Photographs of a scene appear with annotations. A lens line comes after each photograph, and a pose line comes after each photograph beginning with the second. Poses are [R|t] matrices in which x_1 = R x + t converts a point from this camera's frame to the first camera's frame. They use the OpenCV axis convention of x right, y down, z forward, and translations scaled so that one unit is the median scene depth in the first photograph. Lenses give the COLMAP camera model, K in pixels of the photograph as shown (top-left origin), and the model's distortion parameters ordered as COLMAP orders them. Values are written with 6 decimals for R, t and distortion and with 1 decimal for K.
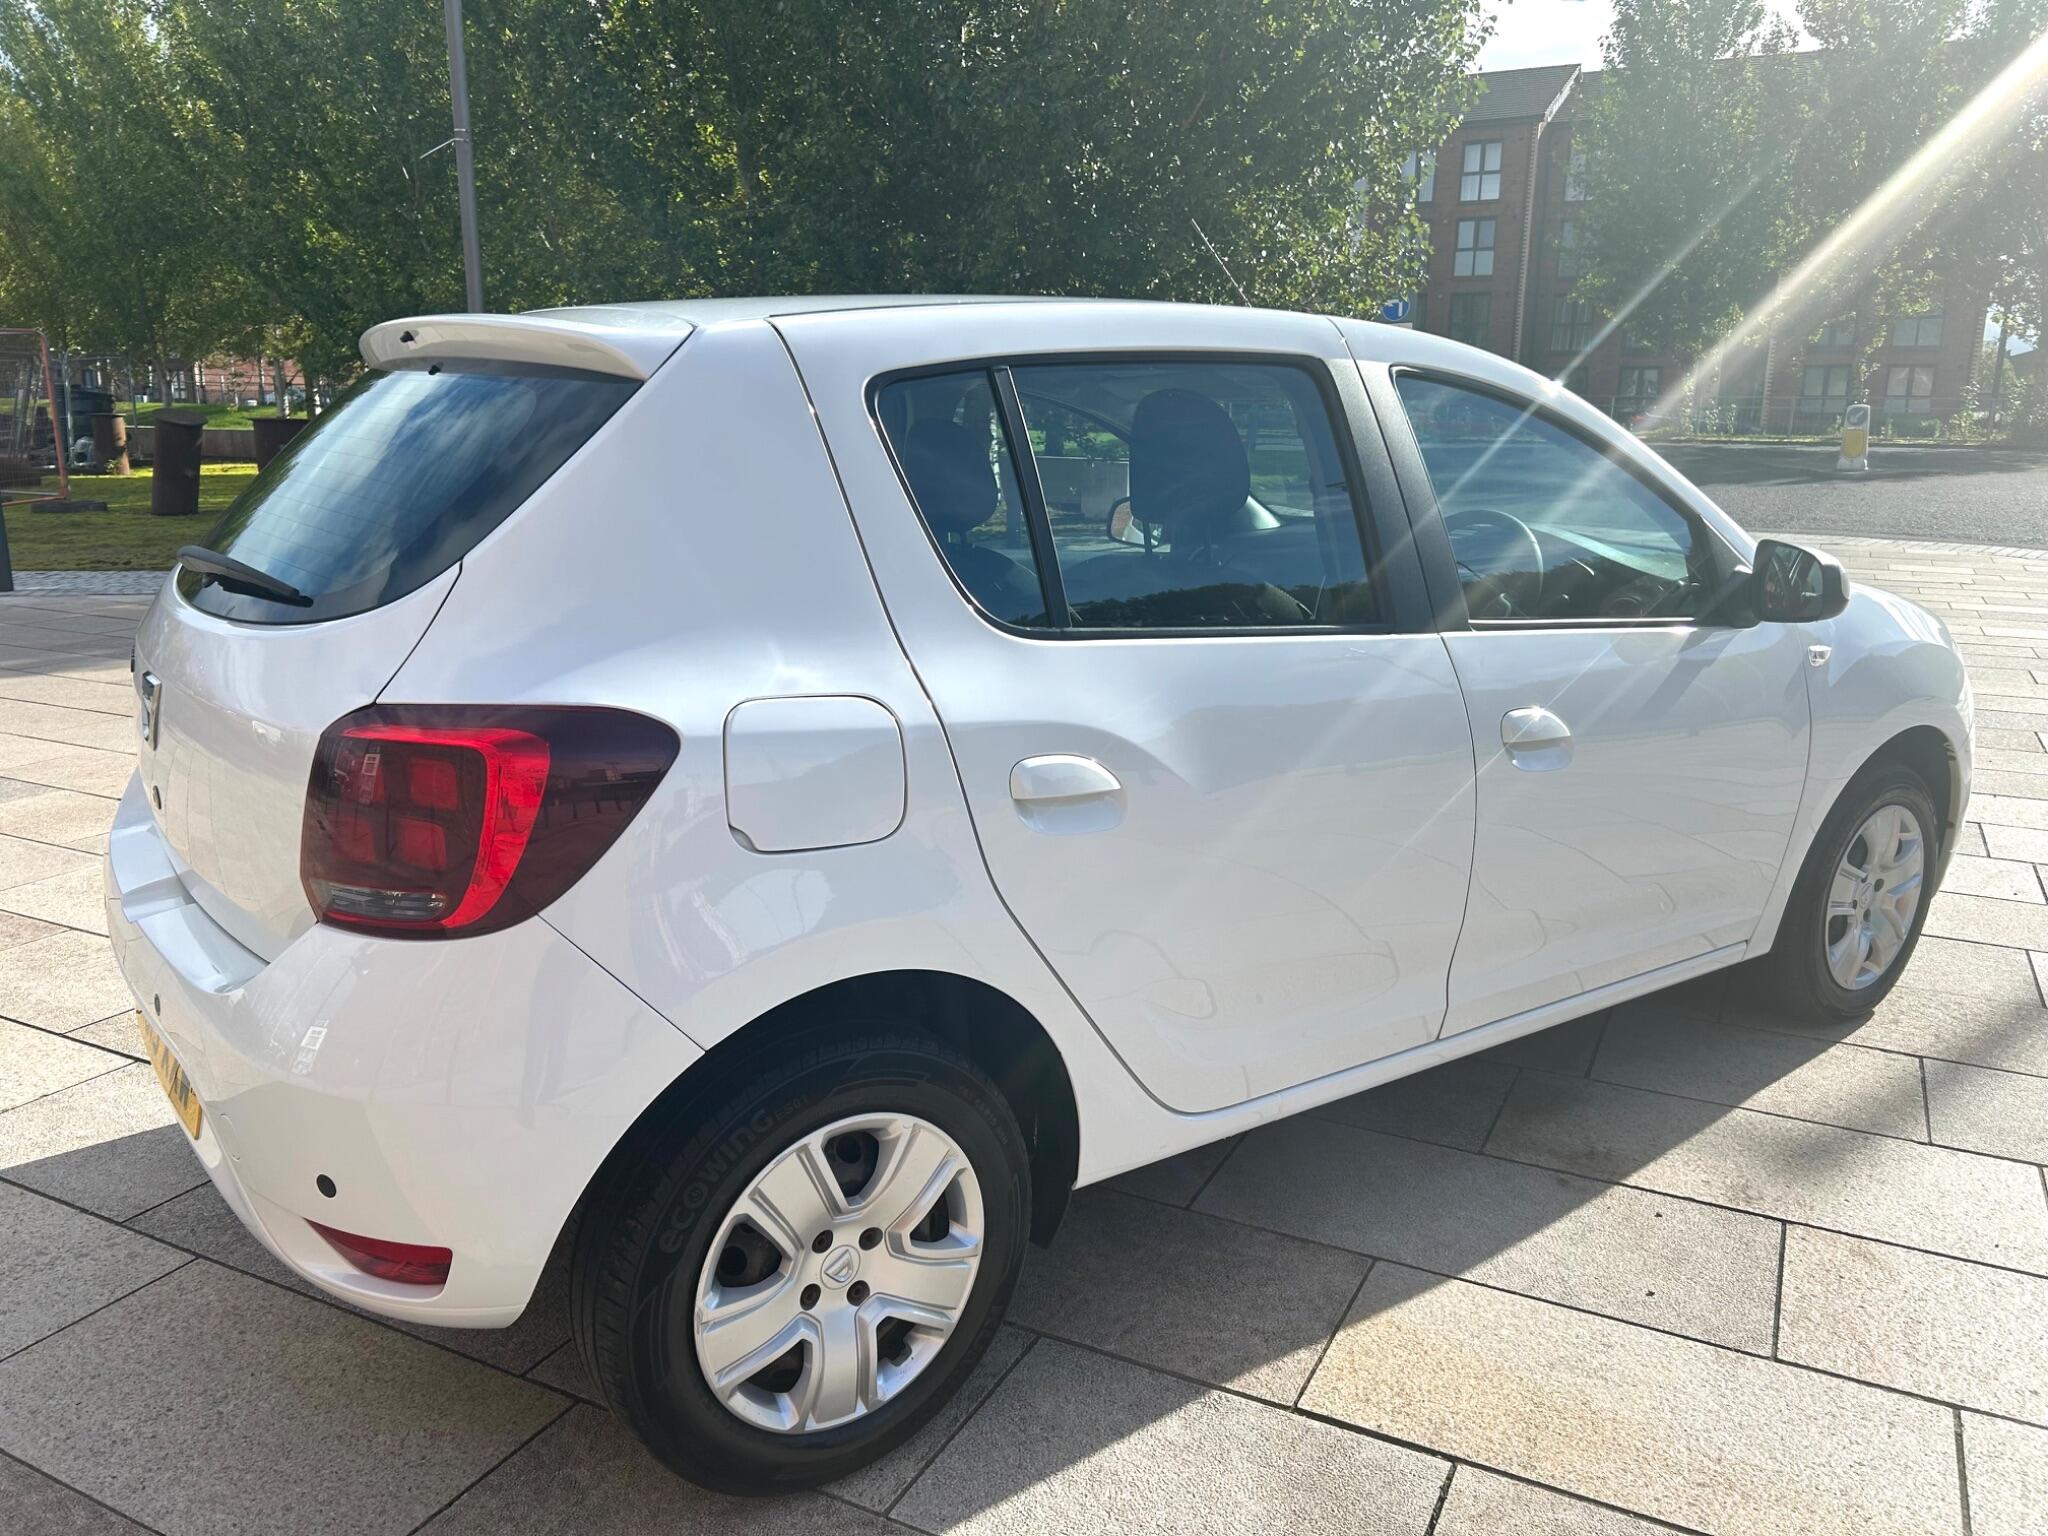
lens RADIAL K [[1545.5, 0, 1024.1], [0, 1545.5, 778.5], [0, 0, 1]] dist [0.047921, -0.056071]
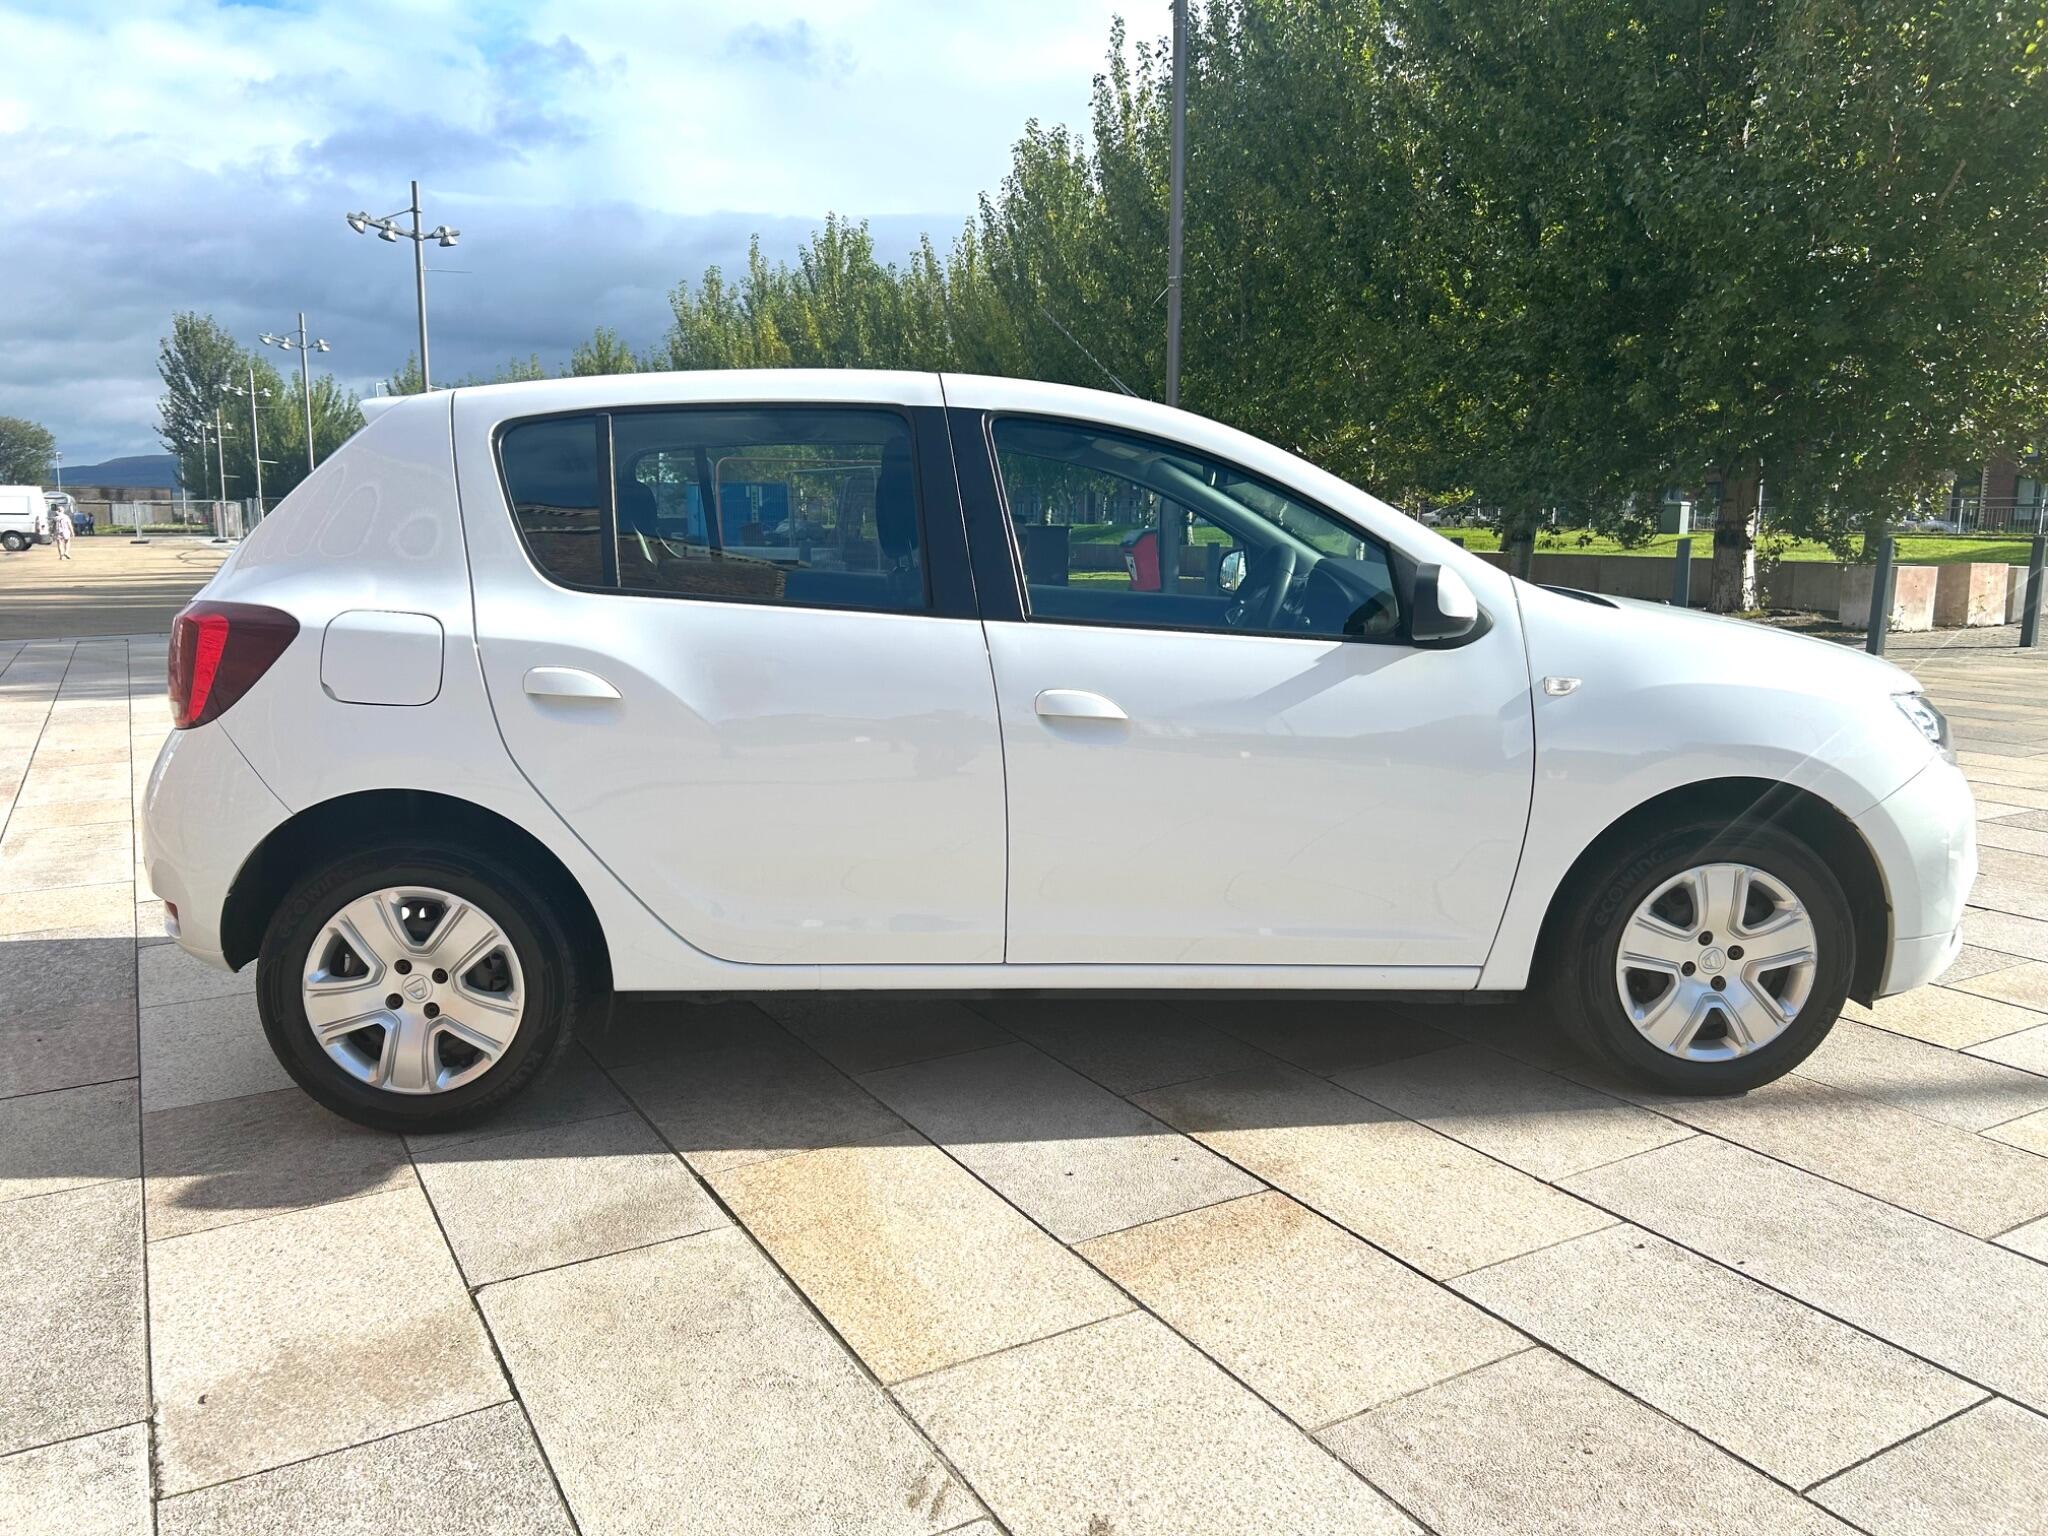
lens RADIAL K [[1546.9, 0, 1033.6], [0, 1546.9, 769.2], [0, 0, 1]] dist [0.044985, -0.053027]
pose [[0.842911, 0.078462, -0.532301, 0.953724], [-0.121113, 0.991590, -0.045624, 0.075190], [0.524244, 0.102926, 0.845325, -0.007190]]
